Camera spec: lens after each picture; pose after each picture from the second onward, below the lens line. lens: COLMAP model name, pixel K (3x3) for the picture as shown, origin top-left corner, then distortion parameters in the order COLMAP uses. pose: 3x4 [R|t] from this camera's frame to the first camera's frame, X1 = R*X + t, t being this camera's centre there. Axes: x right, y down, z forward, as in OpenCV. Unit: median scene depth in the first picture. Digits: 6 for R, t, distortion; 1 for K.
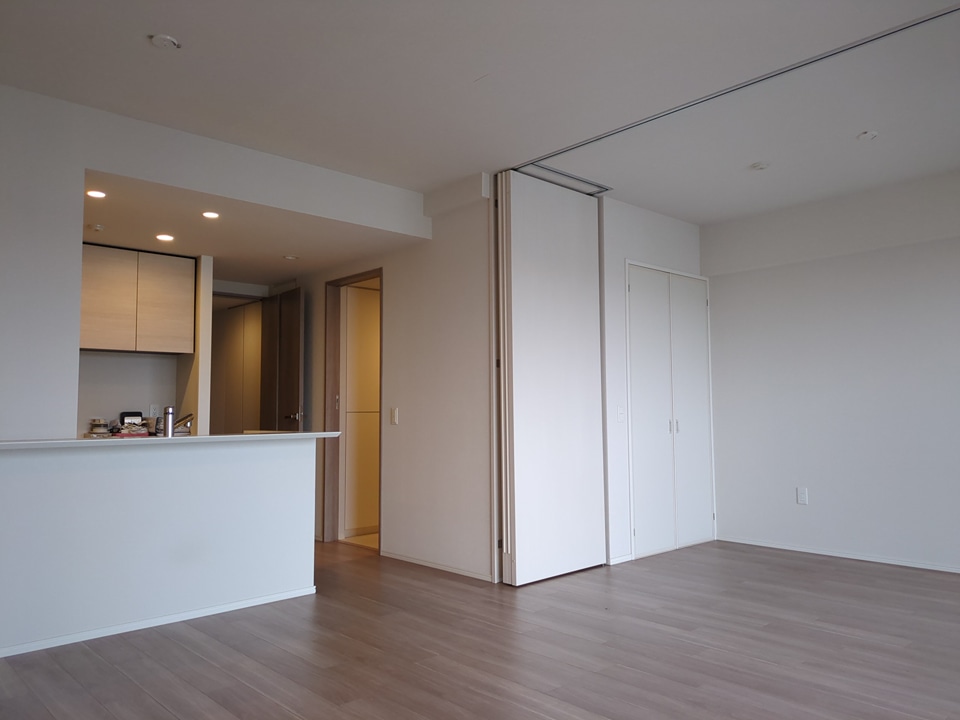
lens RADIAL K [[723.6, 0, 481.3], [0, 723.6, 360.3], [0, 0, 1]] dist [0.046389, -0.014041]
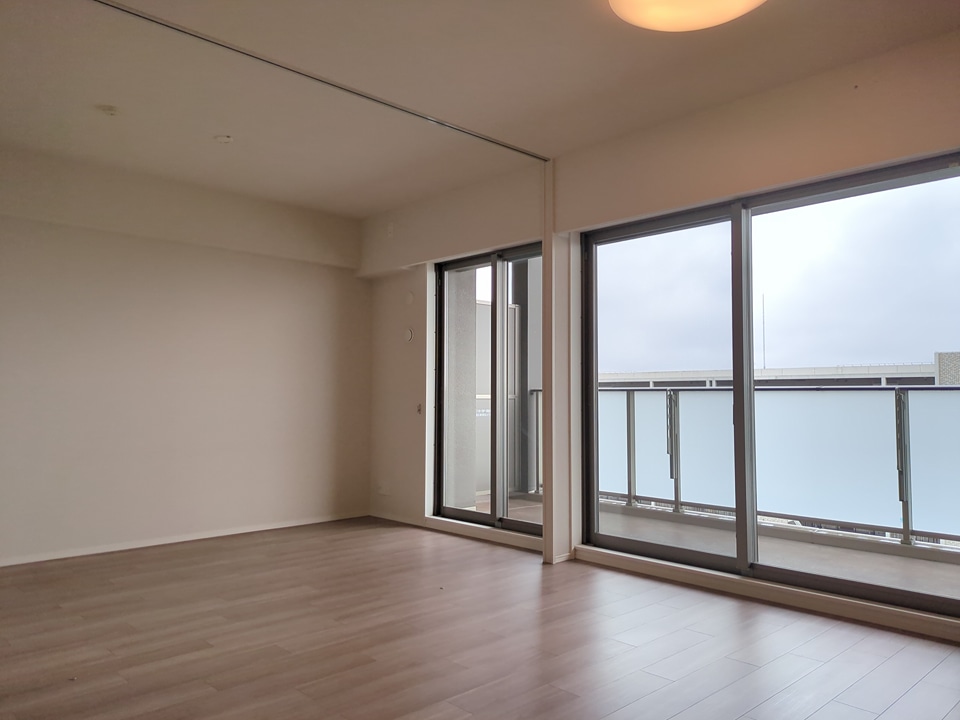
lens RADIAL K [[723.6, 0, 484.2], [0, 723.6, 356.3], [0, 0, 1]] dist [0.046389, -0.014041]
pose [[-0.016594, 0.068134, 0.997538, -0.668799], [-0.074413, 0.994825, -0.069187, 0.065952], [-0.997089, -0.075378, -0.011438, 0.771090]]
